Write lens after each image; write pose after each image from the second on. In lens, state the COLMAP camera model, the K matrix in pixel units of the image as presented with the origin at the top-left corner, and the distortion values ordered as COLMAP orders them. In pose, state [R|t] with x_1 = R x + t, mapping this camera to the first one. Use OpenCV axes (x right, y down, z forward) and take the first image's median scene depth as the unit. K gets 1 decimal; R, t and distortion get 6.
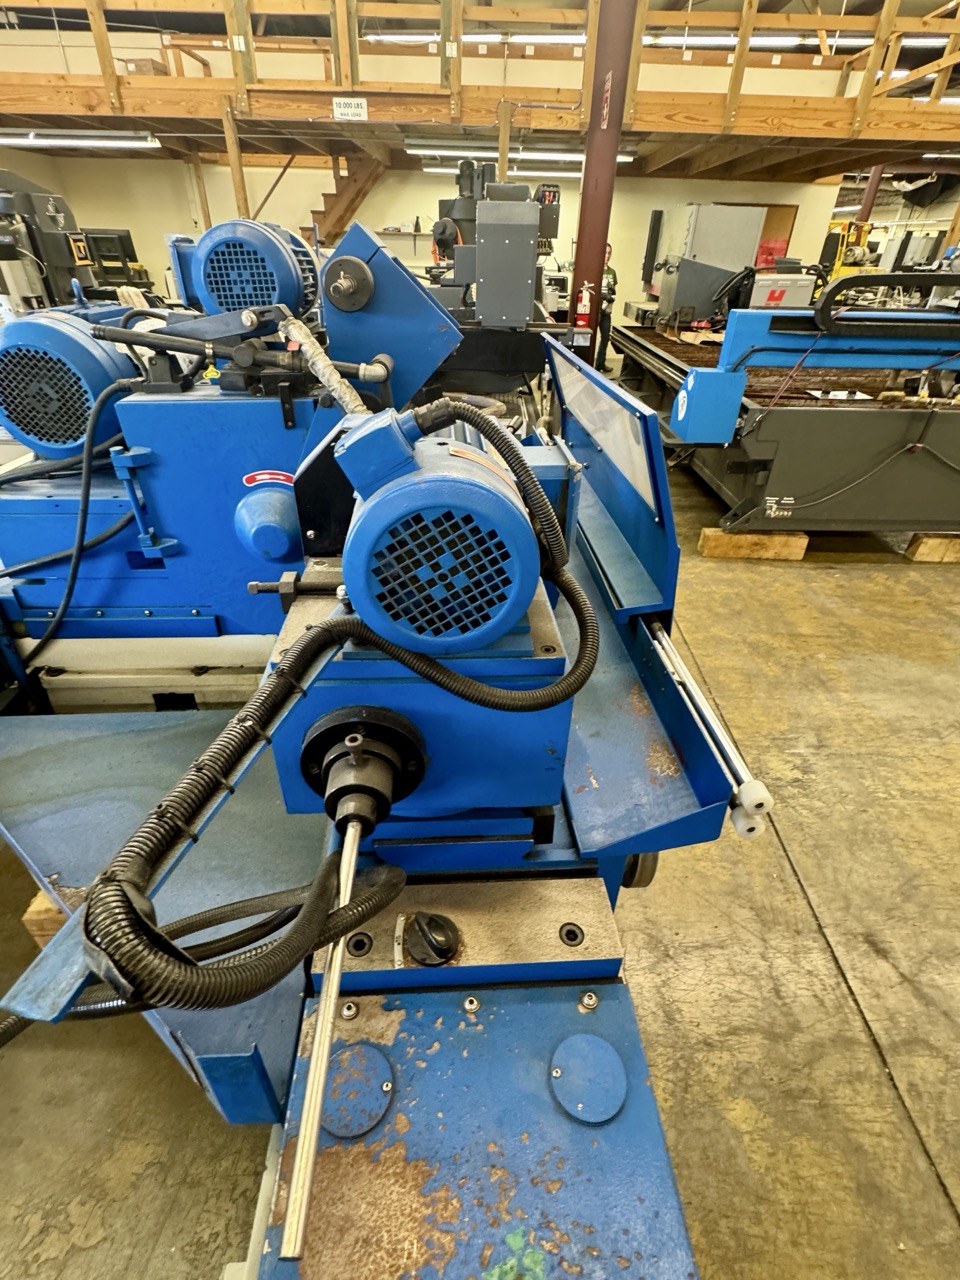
lens RADIAL K [[600.4, 0, 479.2], [0, 600.4, 635.3], [0, 0, 1]] dist [-0.005441, 0.000413]
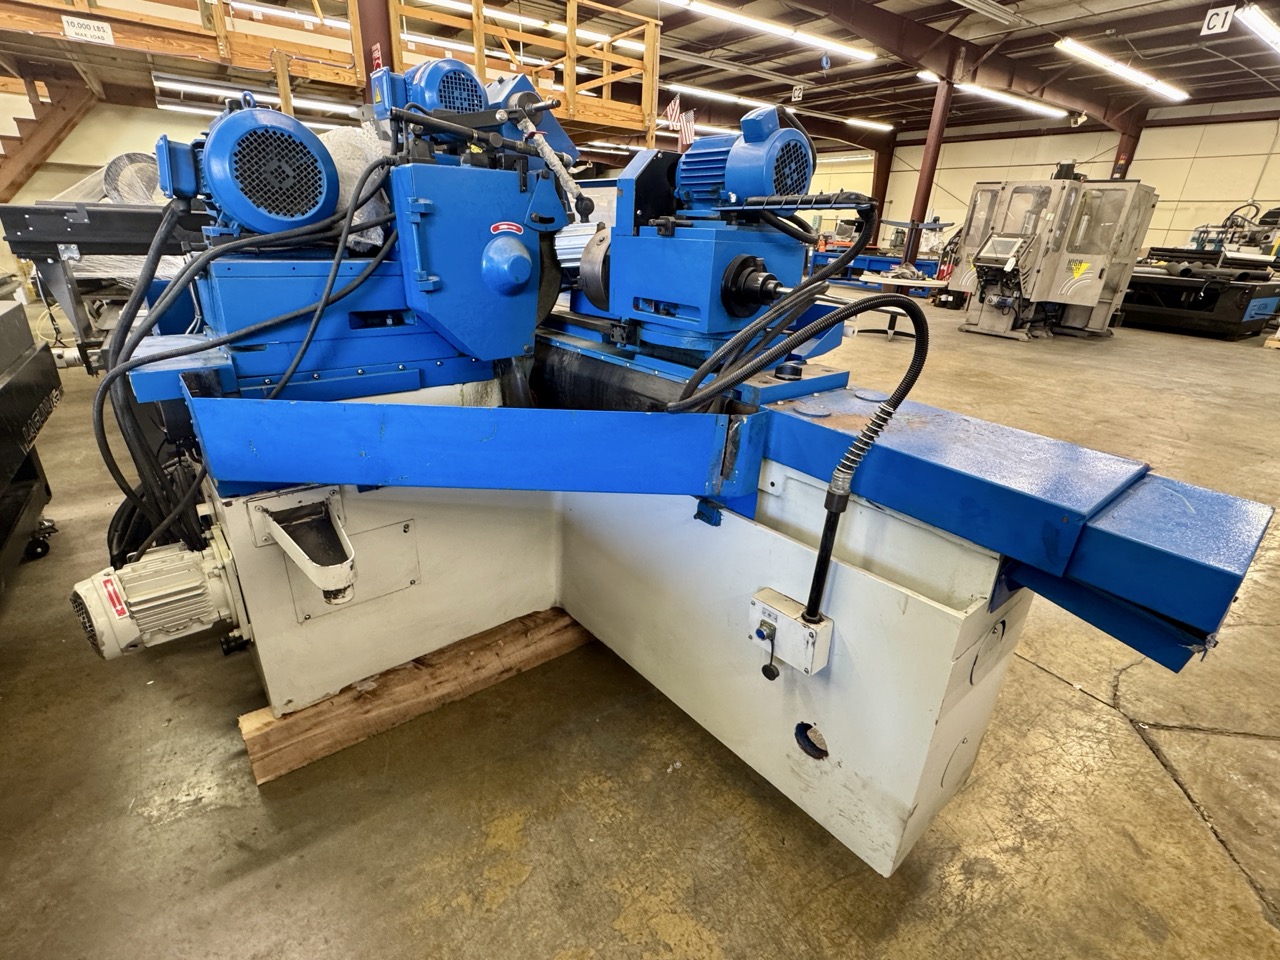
lens RADIAL K [[600.4, 0, 638.0], [0, 600.4, 474.9], [0, 0, 1]] dist [-0.005441, 0.000413]
pose [[0.805244, -0.214667, 0.552721, -0.641139], [0.302830, 0.950314, -0.072099, 0.311788], [-0.509781, 0.225438, 0.830242, -0.132810]]
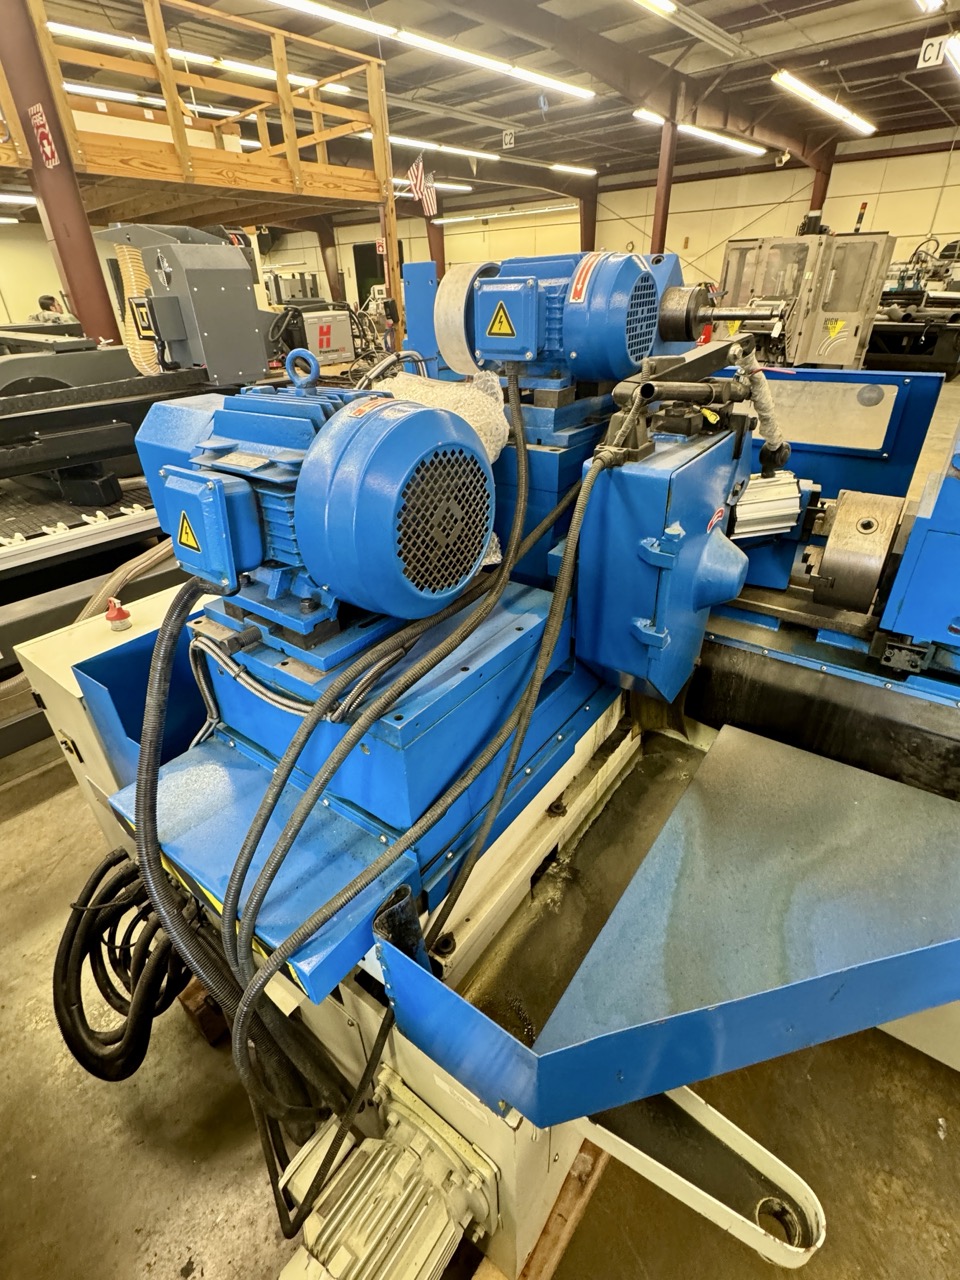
lens RADIAL K [[600.4, 0, 485.1], [0, 600.4, 635.1], [0, 0, 1]] dist [-0.005441, 0.000413]
pose [[0.638374, -0.416397, 0.647373, -0.797753], [0.452728, 0.883302, 0.121713, -0.239833], [-0.622507, 0.215385, 0.752392, 0.355298]]
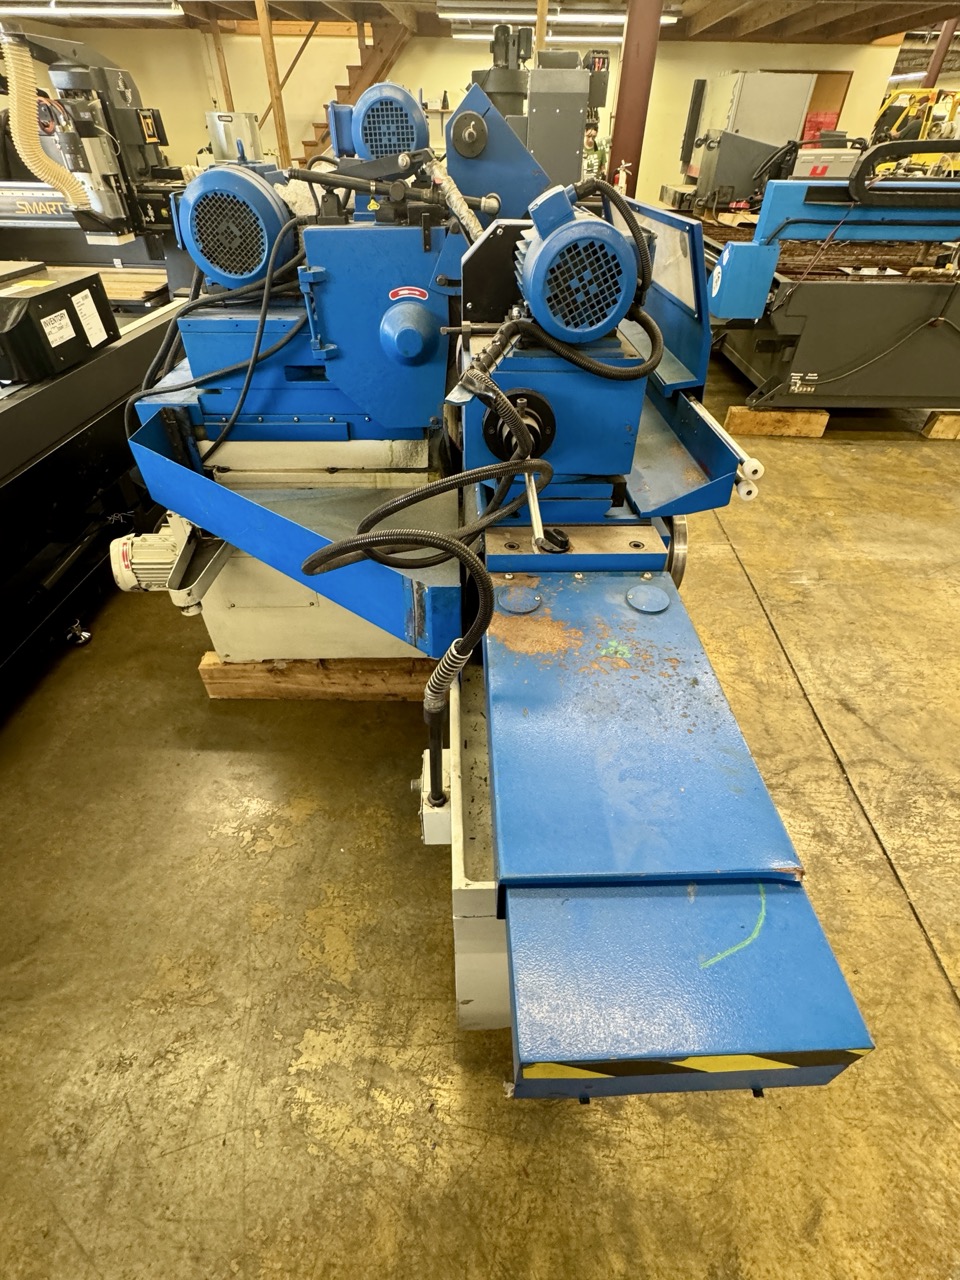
lens RADIAL K [[600.4, 0, 479.0], [0, 600.4, 636.1], [0, 0, 1]] dist [-0.005441, 0.000413]
pose [[0.999605, 0.008162, -0.026879, -0.093448], [-0.004677, 0.991857, 0.127271, 0.210877], [0.027699, -0.127095, 0.991504, -0.276075]]
